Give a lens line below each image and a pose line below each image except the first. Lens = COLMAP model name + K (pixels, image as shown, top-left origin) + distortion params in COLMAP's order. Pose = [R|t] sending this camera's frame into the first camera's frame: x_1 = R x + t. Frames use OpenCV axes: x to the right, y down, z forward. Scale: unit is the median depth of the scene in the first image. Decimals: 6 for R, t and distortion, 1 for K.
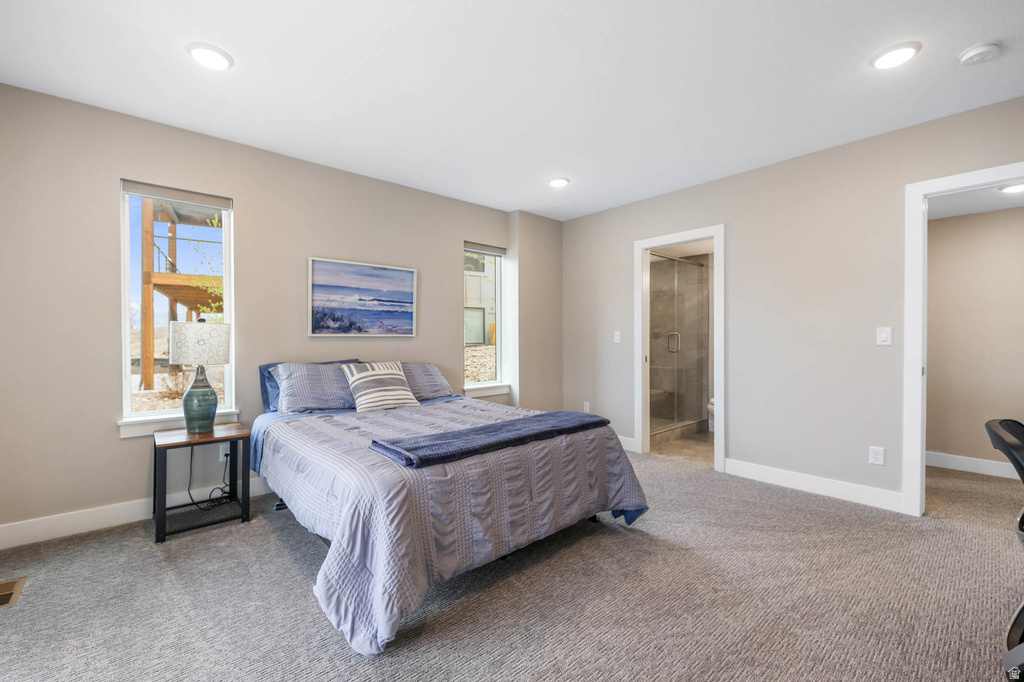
lens RADIAL K [[427.5, 0, 512.0], [0, 427.5, 341.0], [0, 0, 1]] dist [0.000891, 0.000130]
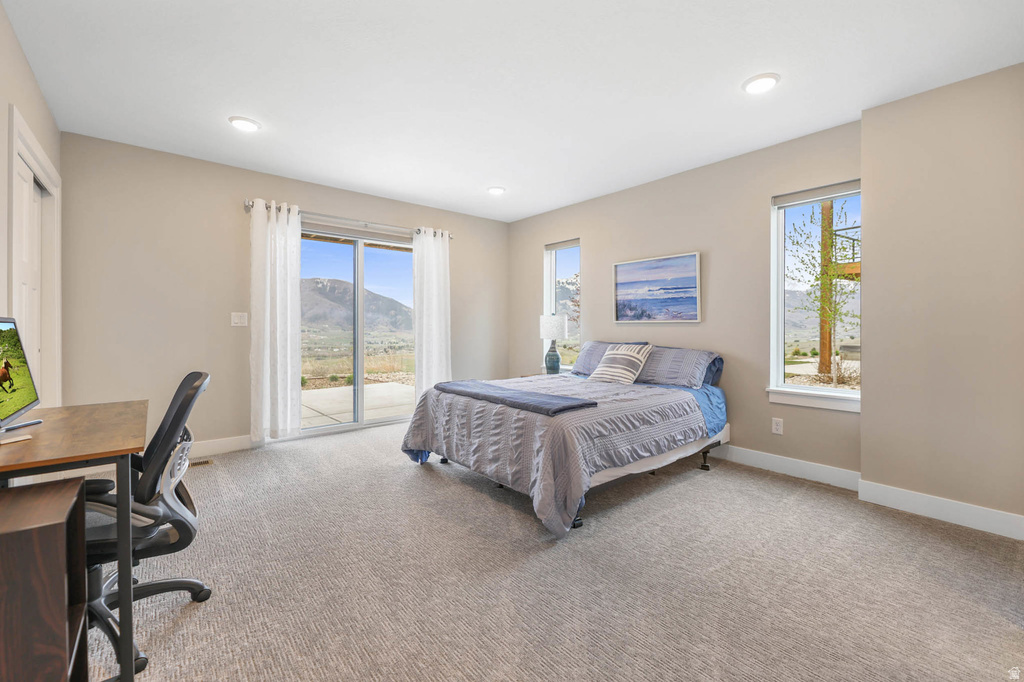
lens RADIAL K [[427.5, 0, 512.0], [0, 427.5, 341.0], [0, 0, 1]] dist [0.000891, 0.000130]
pose [[-0.016538, 0.032219, -0.999344, 0.806133], [-0.010635, 0.999419, 0.032397, 0.005534], [0.999807, 0.011163, -0.016186, 0.654874]]
